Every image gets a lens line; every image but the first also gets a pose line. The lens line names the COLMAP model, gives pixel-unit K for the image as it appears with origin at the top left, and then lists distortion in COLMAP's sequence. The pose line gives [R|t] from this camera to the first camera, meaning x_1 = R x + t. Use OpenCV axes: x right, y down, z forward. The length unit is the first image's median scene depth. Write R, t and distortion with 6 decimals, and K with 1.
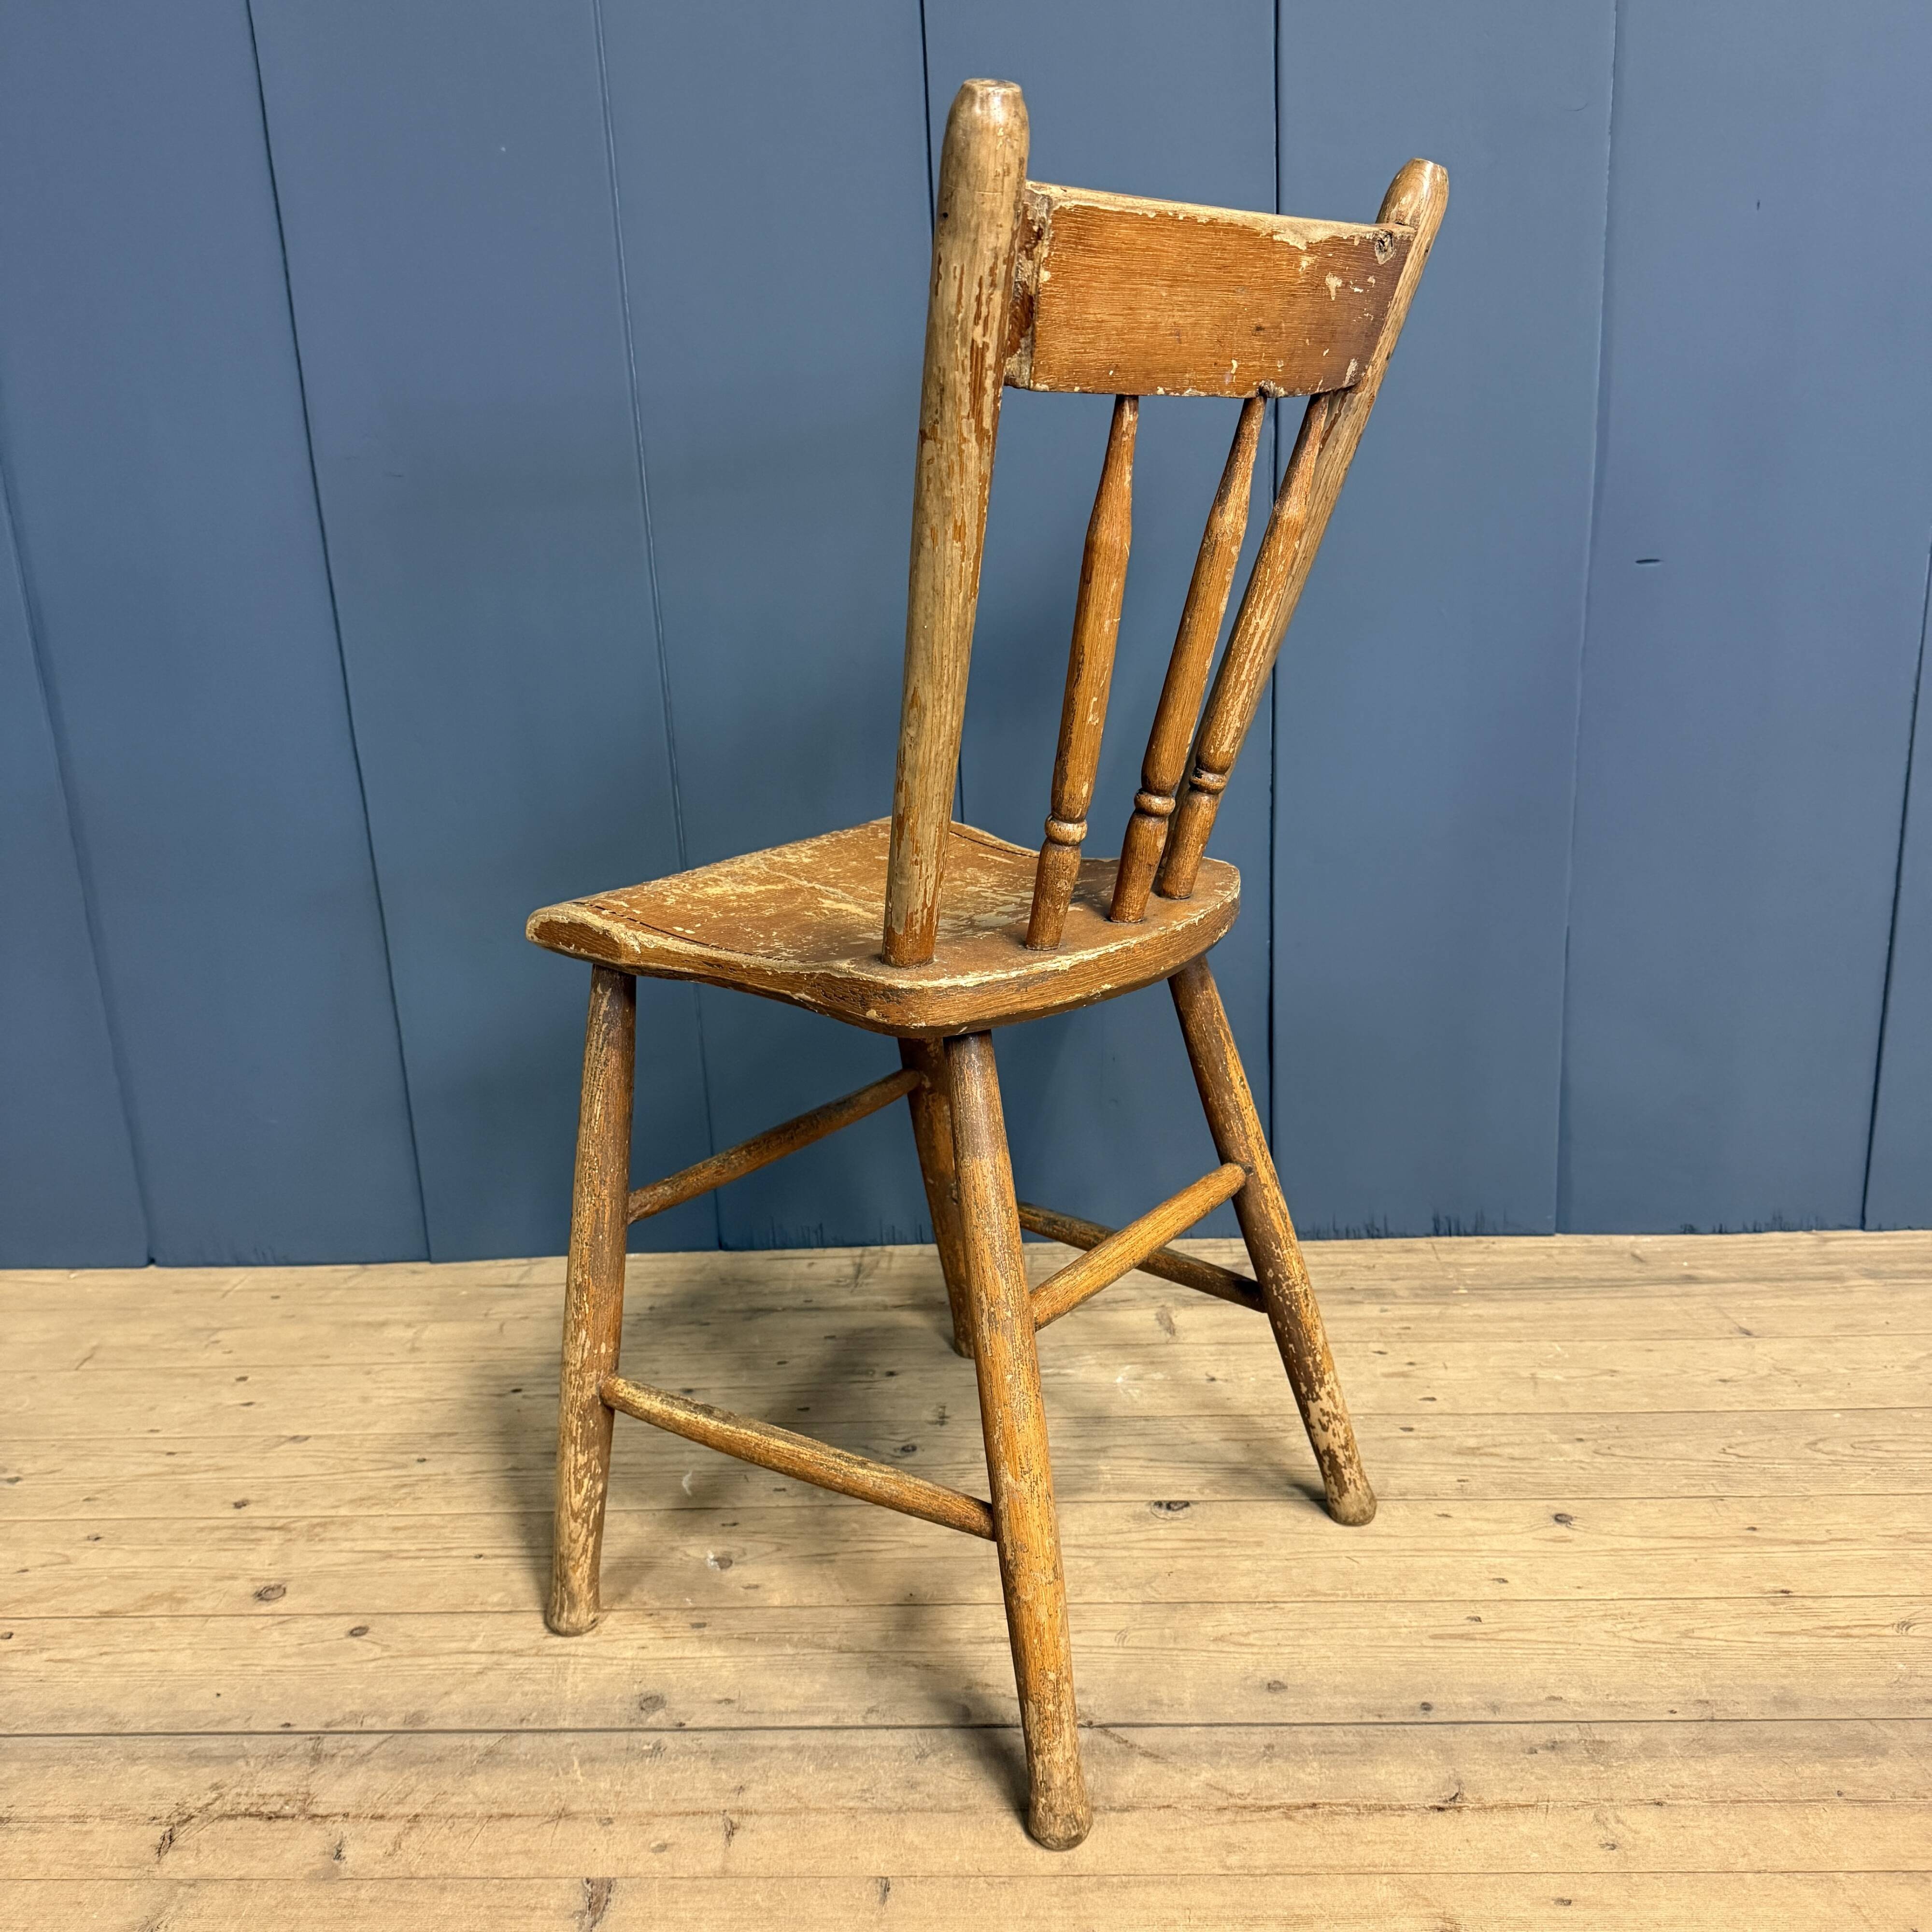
lens RADIAL K [[1827.5, 0, 983.8], [0, 1827.5, 974.0], [0, 0, 1]] dist [-0.017299, 0.000000]
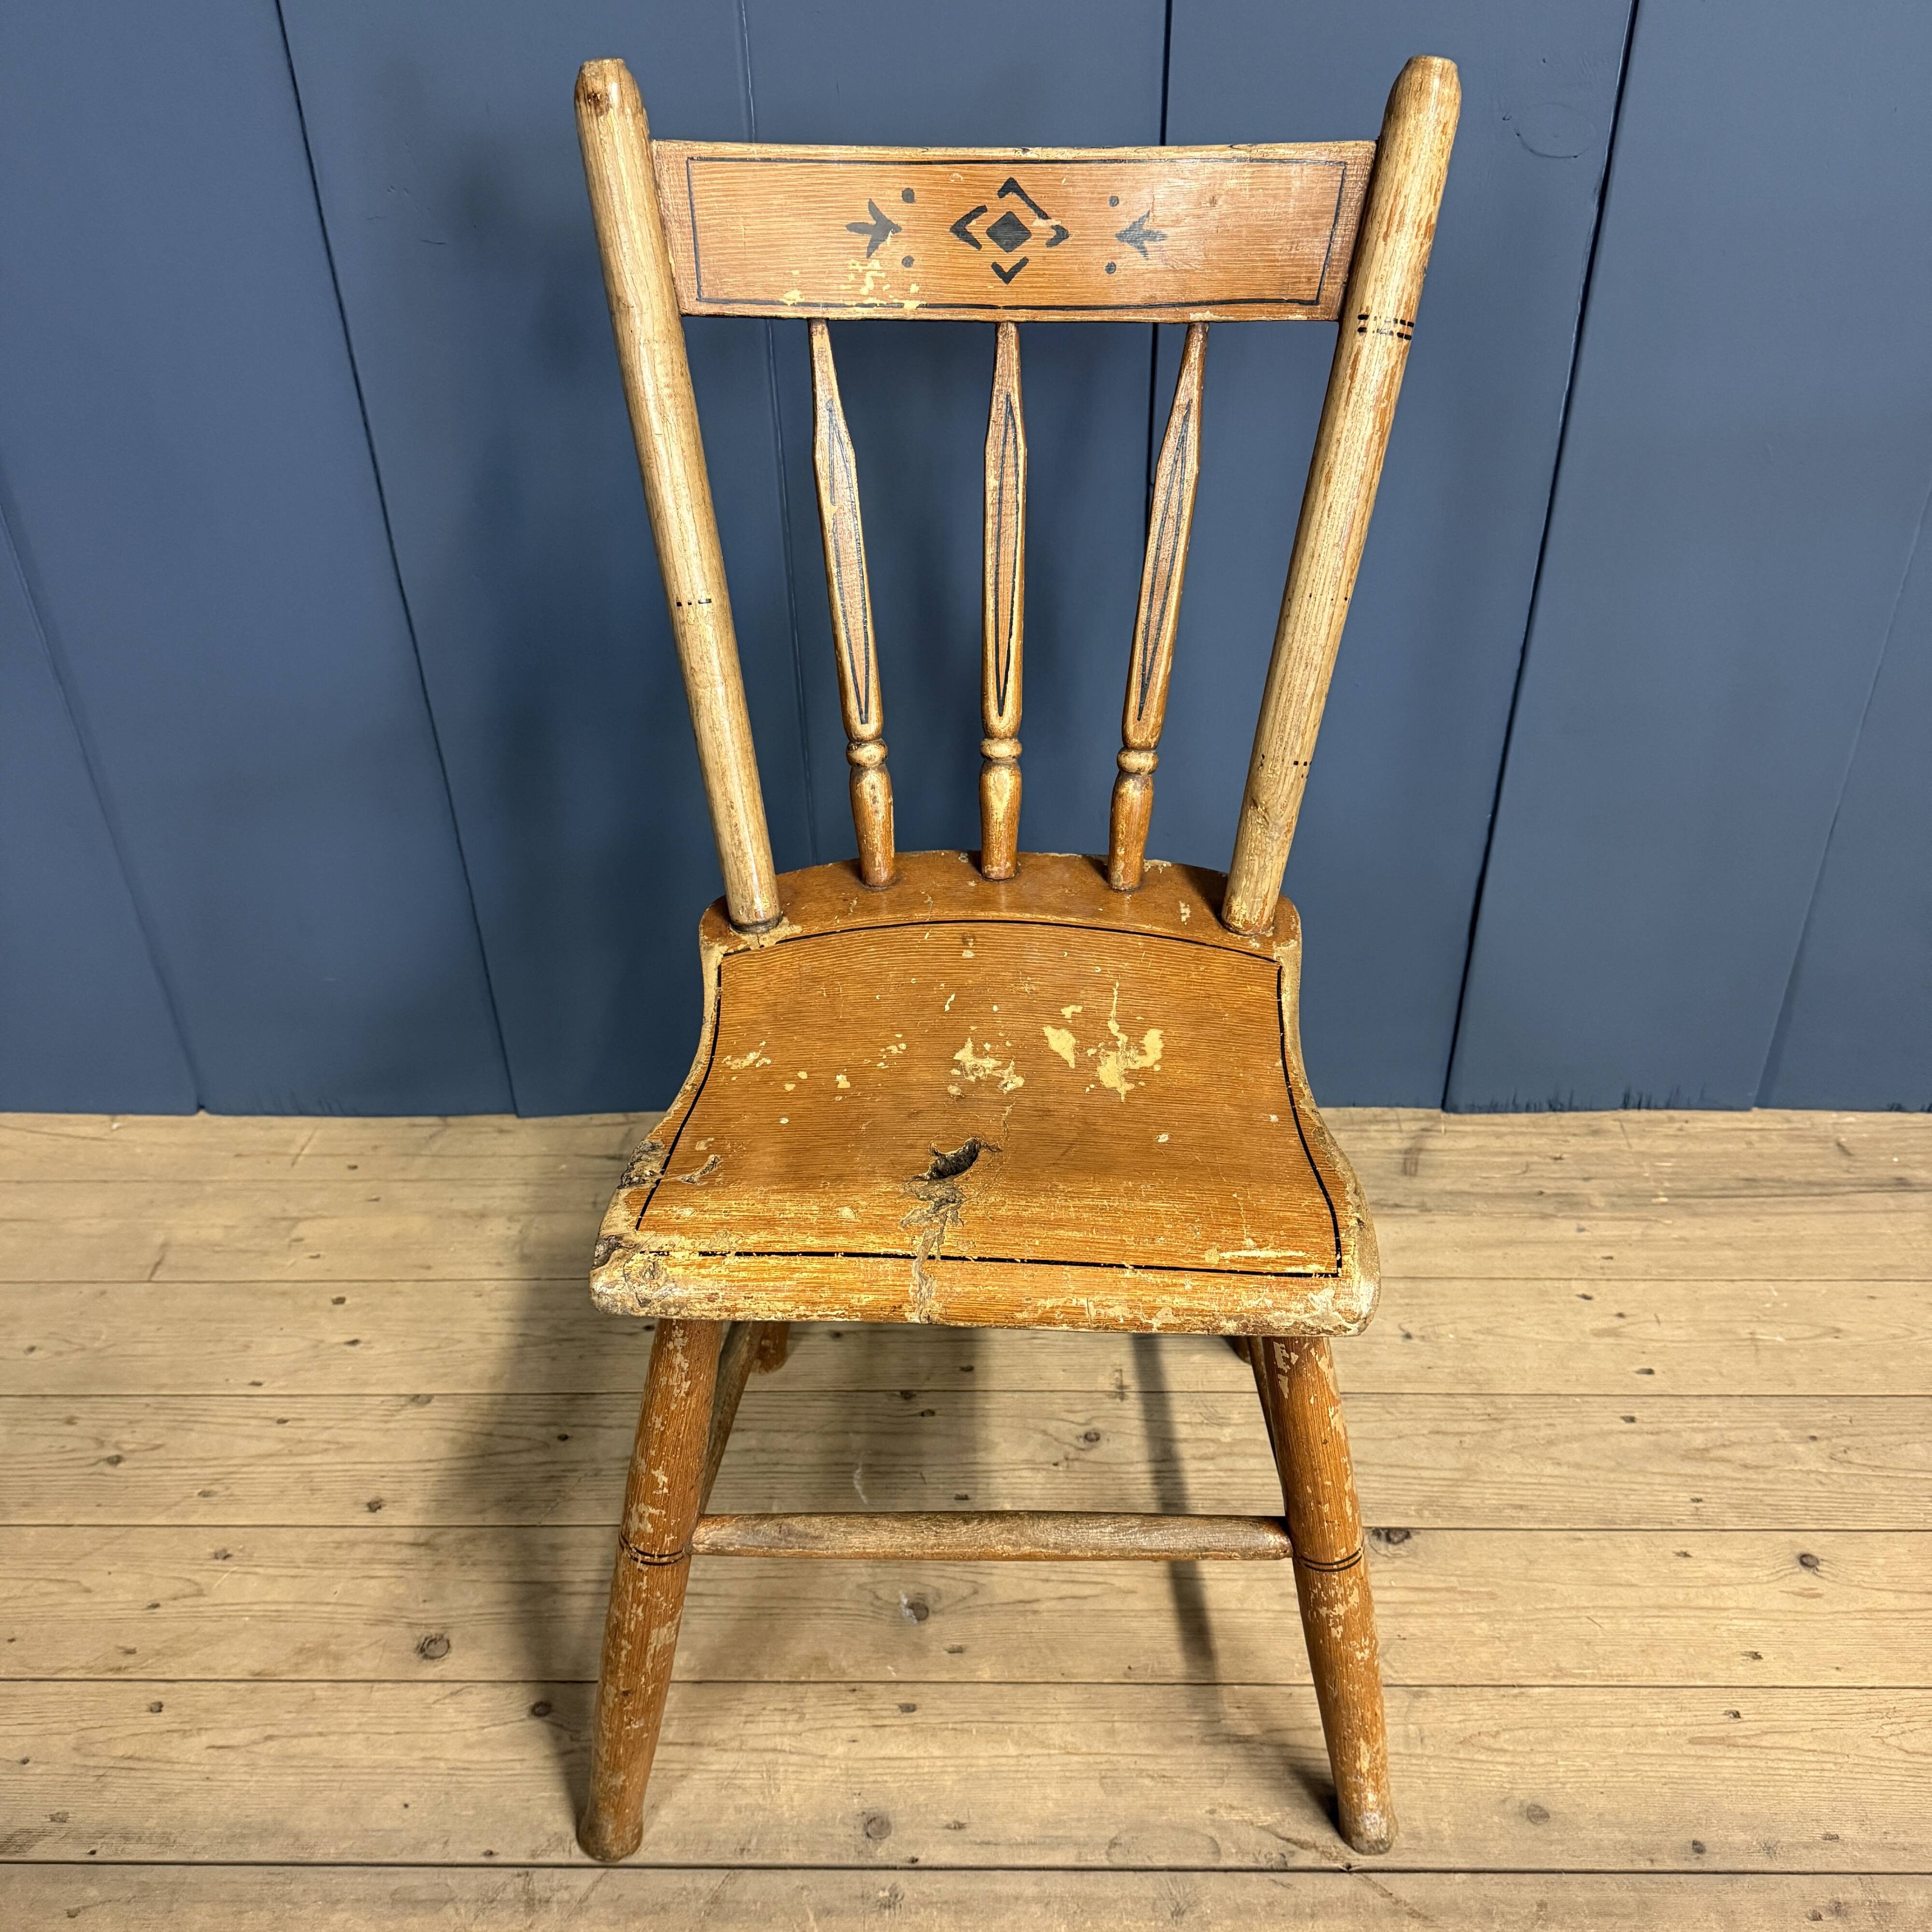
lens RADIAL K [[1827.5, 0, 967.6], [0, 1827.5, 966.5], [0, 0, 1]] dist [-0.017299, 0.000000]
pose [[0.999481, 0.009125, 0.030892, -0.164331], [-0.018538, 0.947242, 0.319982, -0.314965], [-0.026342, -0.320389, 0.946920, 0.243530]]
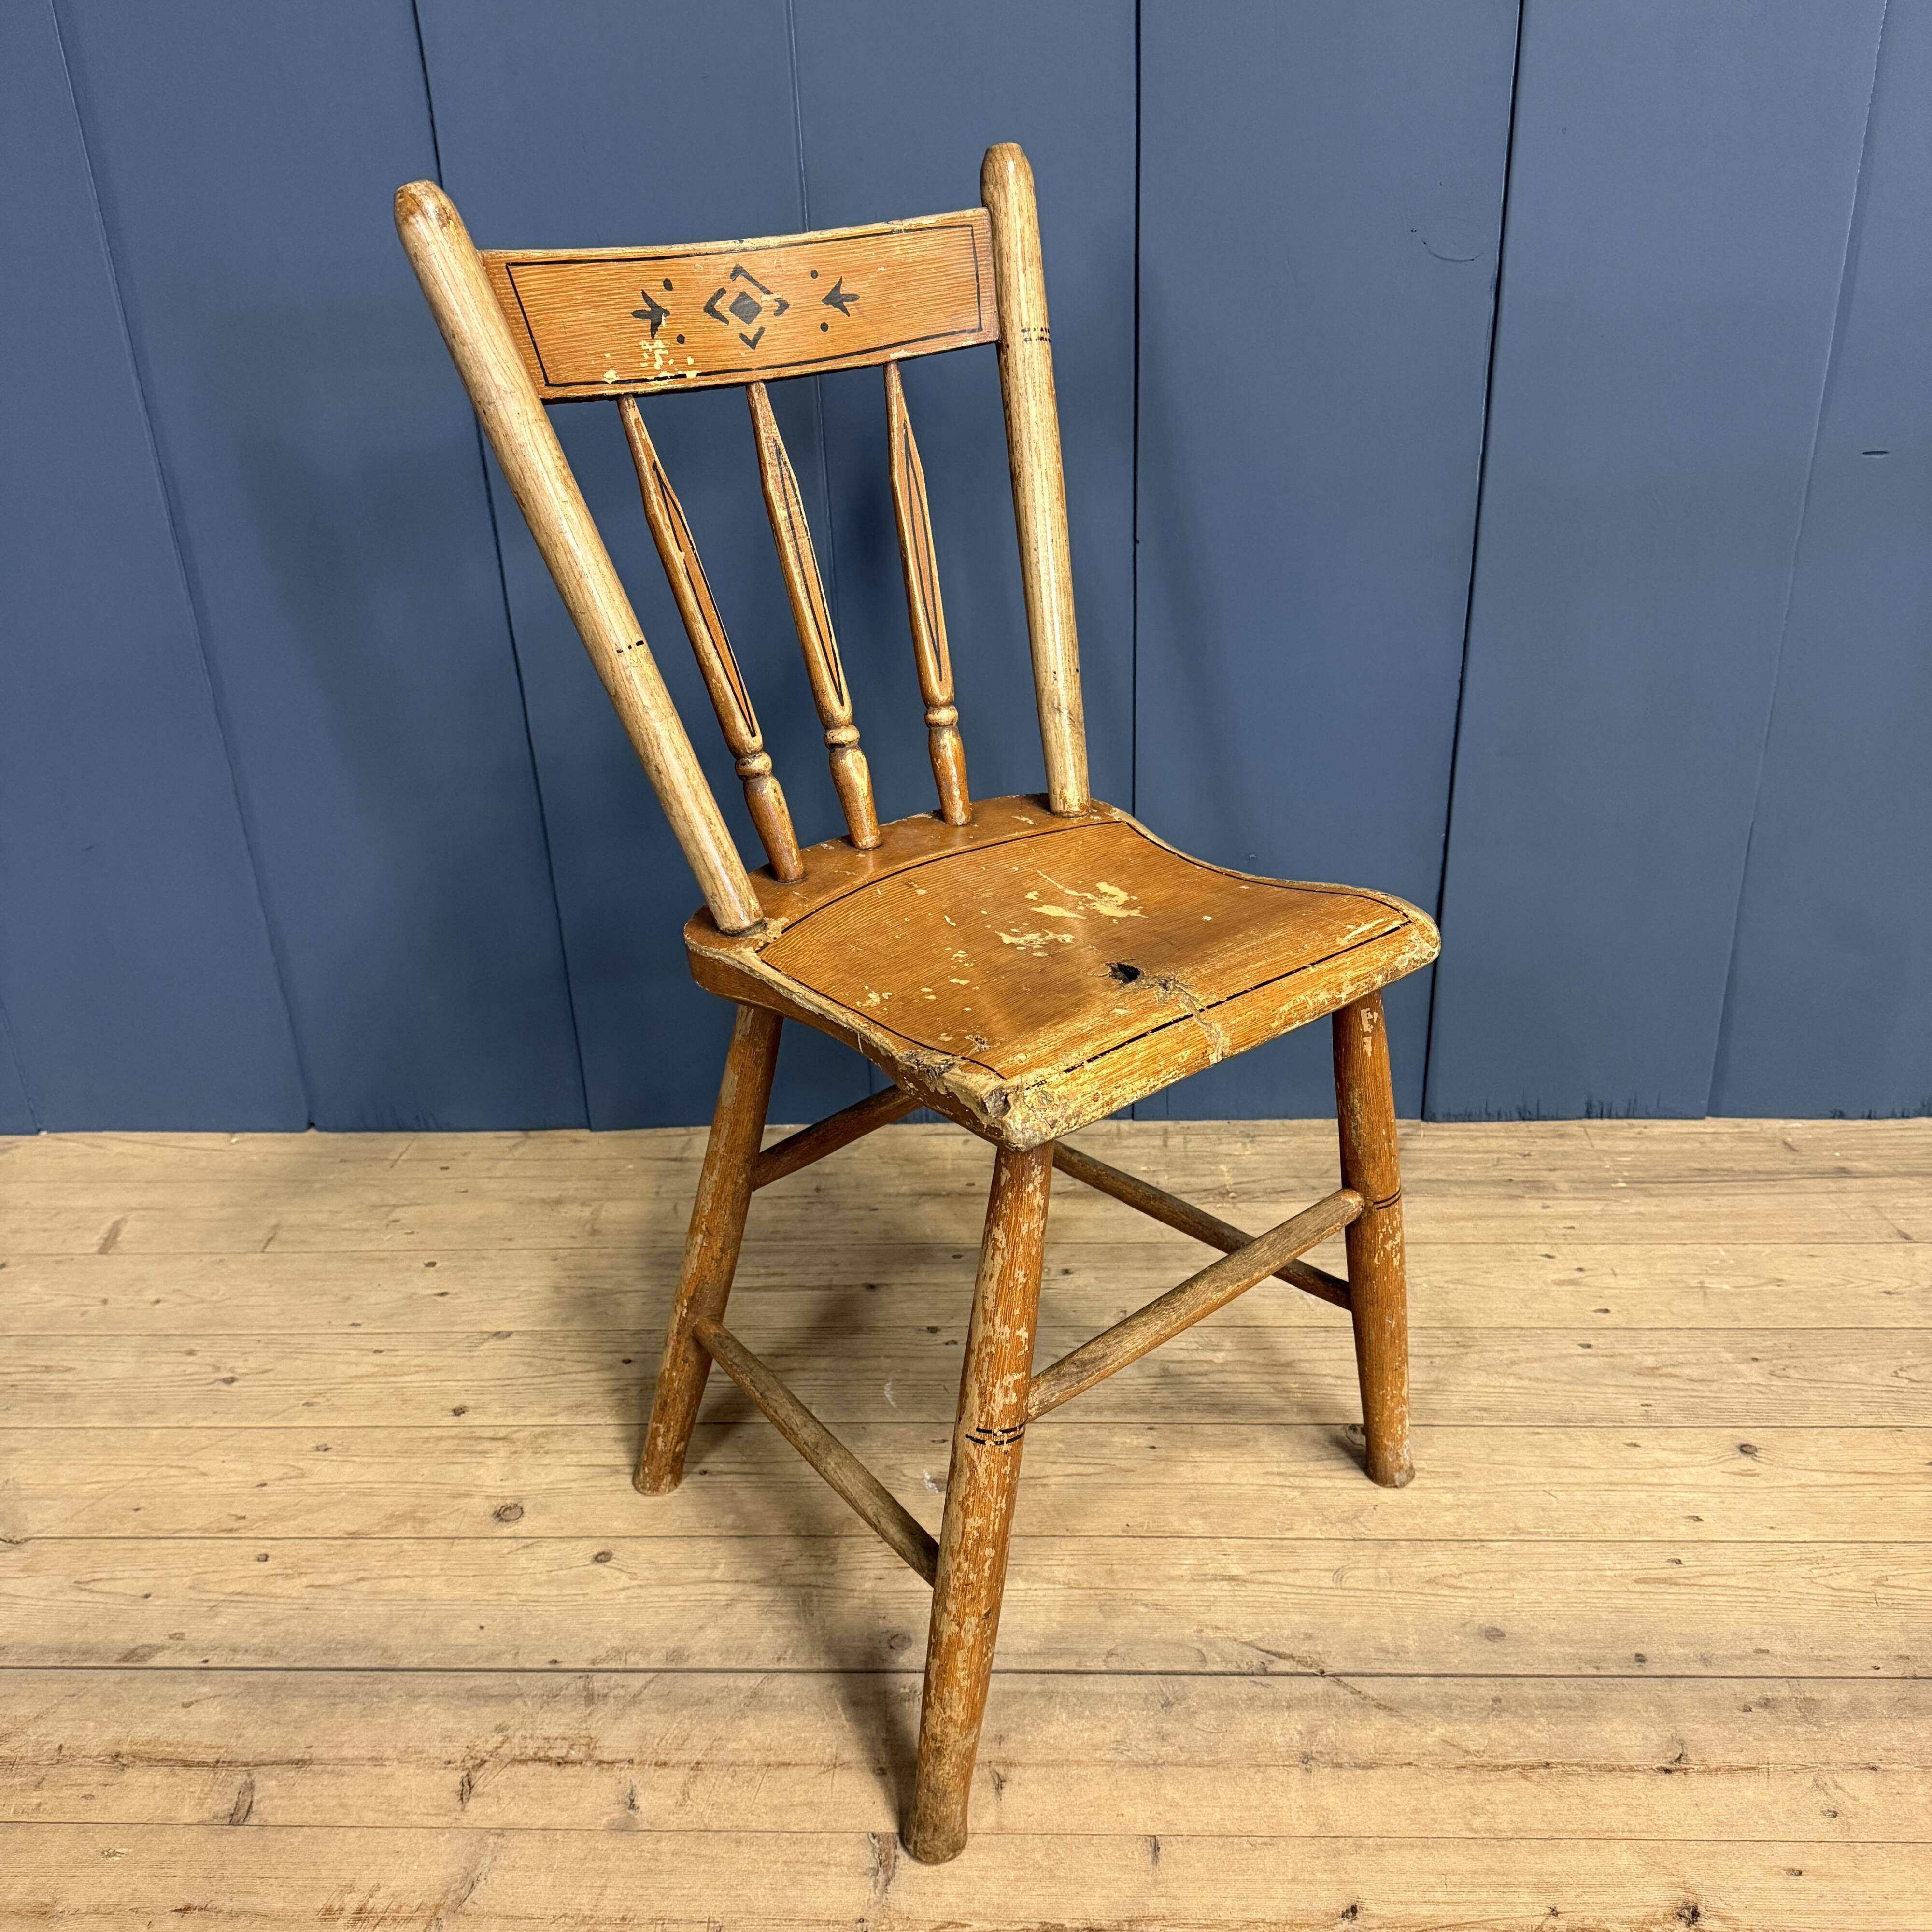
lens RADIAL K [[1827.5, 0, 967.8], [0, 1827.5, 963.8], [0, 0, 1]] dist [-0.017299, 0.000000]
pose [[0.999969, 0.007739, -0.001221, -0.140790], [-0.007428, 0.985987, 0.166656, -0.158444], [0.002494, -0.166642, 0.986014, 0.025461]]
